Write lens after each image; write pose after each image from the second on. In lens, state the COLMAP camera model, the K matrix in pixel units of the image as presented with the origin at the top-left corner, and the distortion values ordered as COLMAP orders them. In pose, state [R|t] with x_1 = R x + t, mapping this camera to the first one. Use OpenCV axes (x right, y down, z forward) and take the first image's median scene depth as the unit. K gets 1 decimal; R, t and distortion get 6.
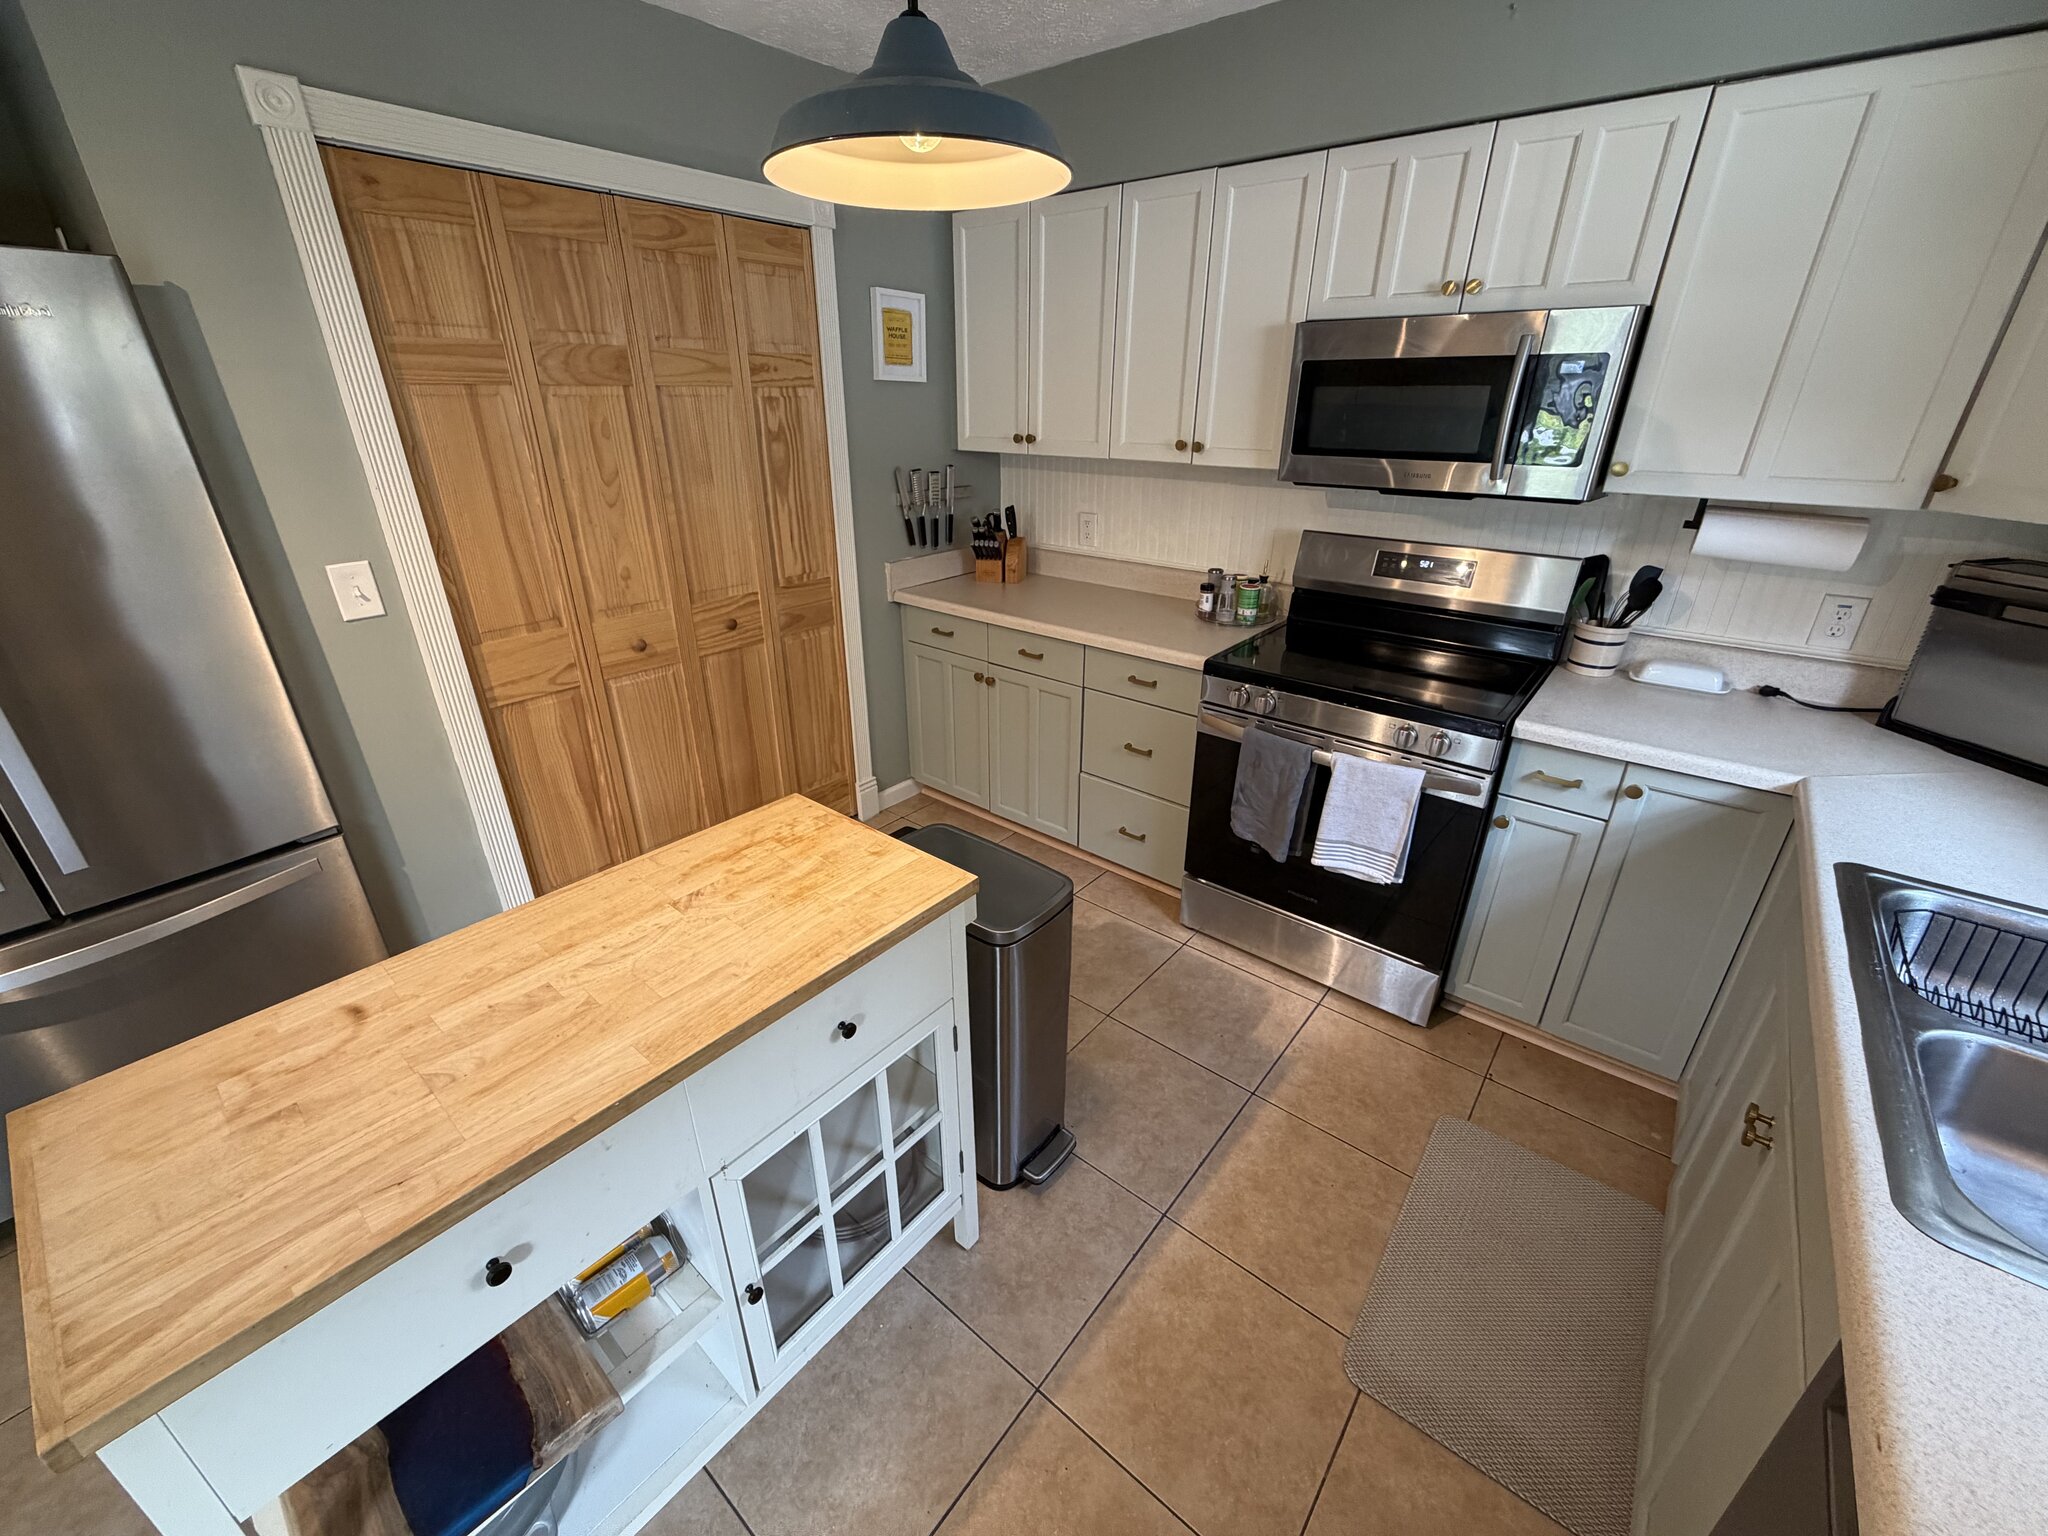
lens RADIAL K [[813.9, 0, 1014.3], [0, 813.9, 763.0], [0, 0, 1]] dist [-0.001575, -0.000118]
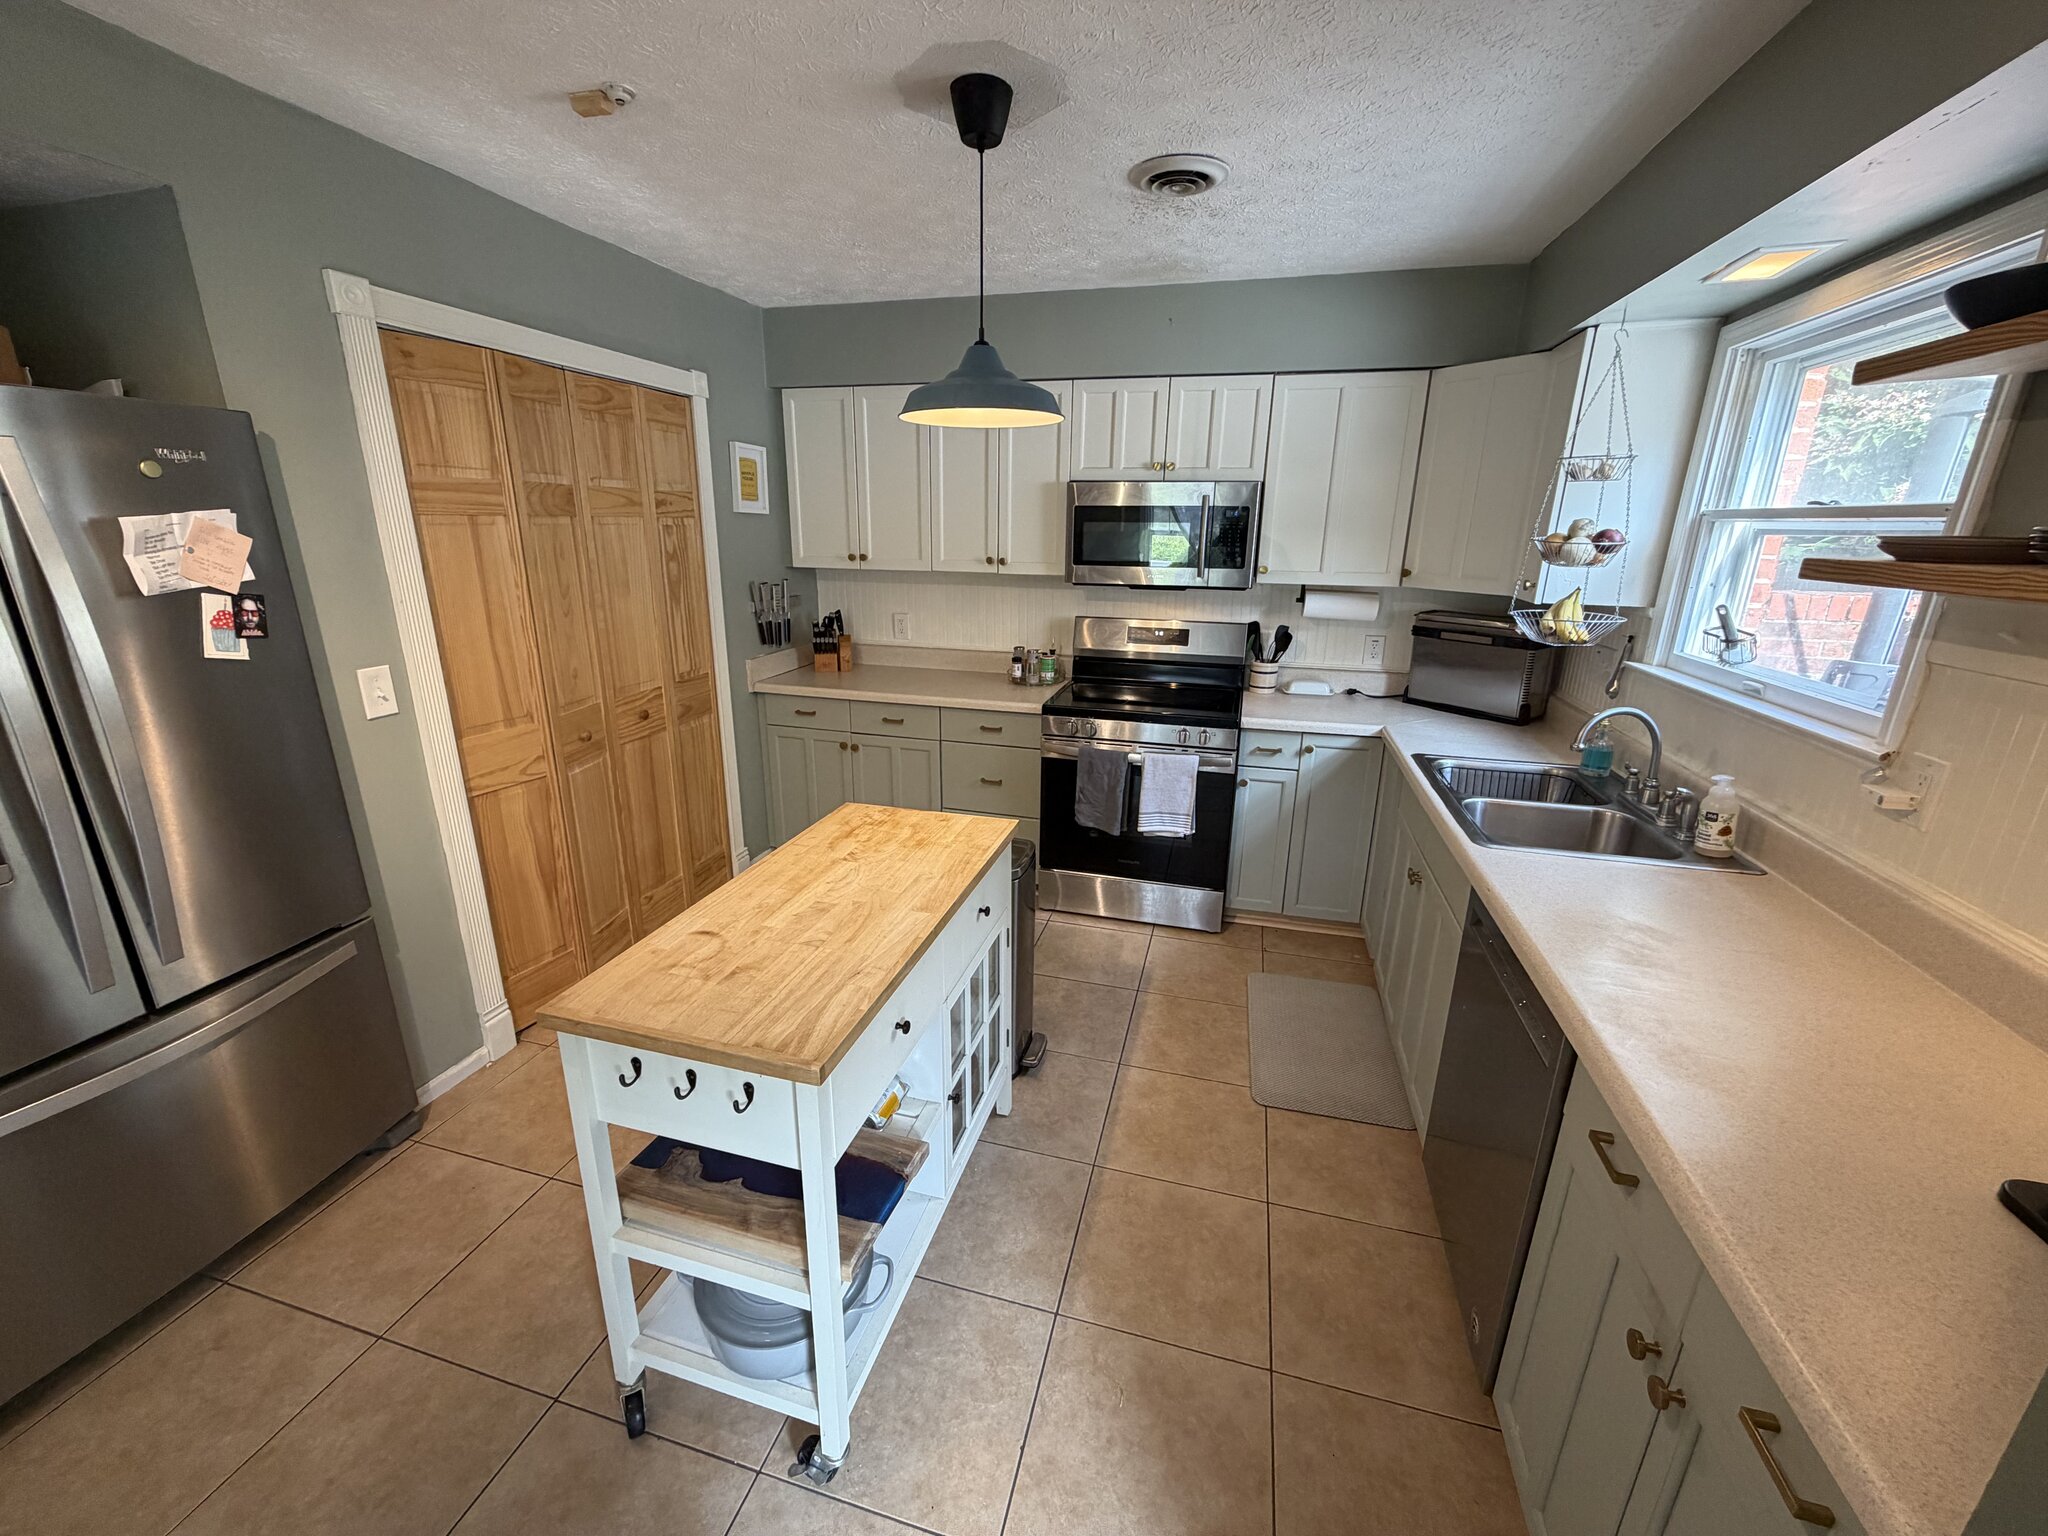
lens RADIAL K [[813.9, 0, 1014.3], [0, 813.9, 763.0], [0, 0, 1]] dist [-0.001575, -0.000118]
pose [[0.913335, -0.107749, 0.392694, -0.381663], [0.159608, 0.981918, -0.101797, 0.110123], [-0.374625, 0.155652, 0.914018, -0.262617]]
